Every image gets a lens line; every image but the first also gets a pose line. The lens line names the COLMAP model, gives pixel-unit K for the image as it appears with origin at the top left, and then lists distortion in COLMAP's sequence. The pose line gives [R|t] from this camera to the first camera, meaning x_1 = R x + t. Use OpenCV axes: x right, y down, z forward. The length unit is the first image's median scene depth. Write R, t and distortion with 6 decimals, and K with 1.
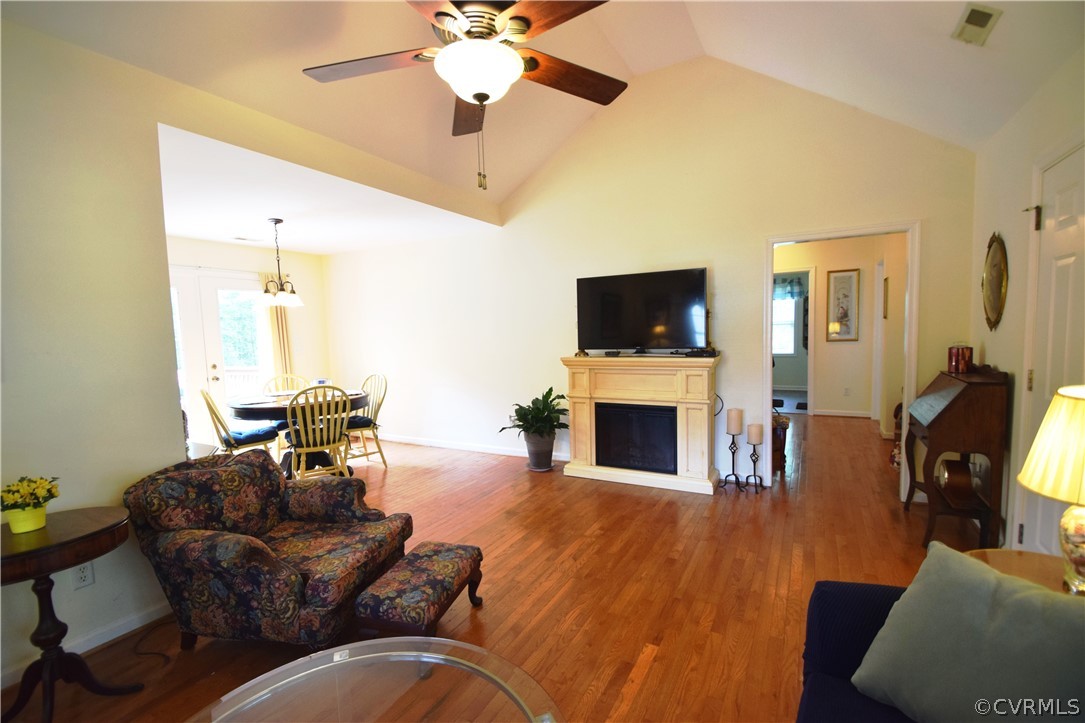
lens RADIAL K [[476.5, 0, 533.4], [0, 476.5, 366.5], [0, 0, 1]] dist [-0.003996, -0.005052]
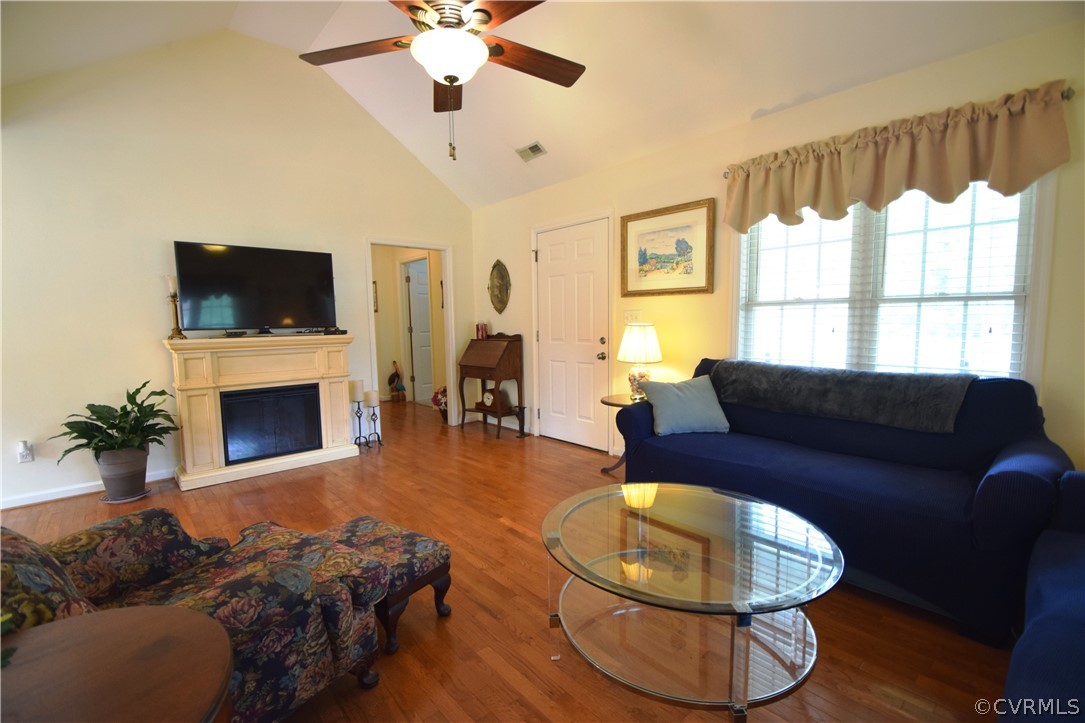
lens RADIAL K [[476.5, 0, 537.9], [0, 476.5, 368.5], [0, 0, 1]] dist [-0.003996, -0.005052]
pose [[0.315663, -0.068420, 0.946401, -0.531053], [0.080208, 0.995751, 0.045235, 0.044198], [-0.945475, 0.061630, 0.319810, 0.213186]]
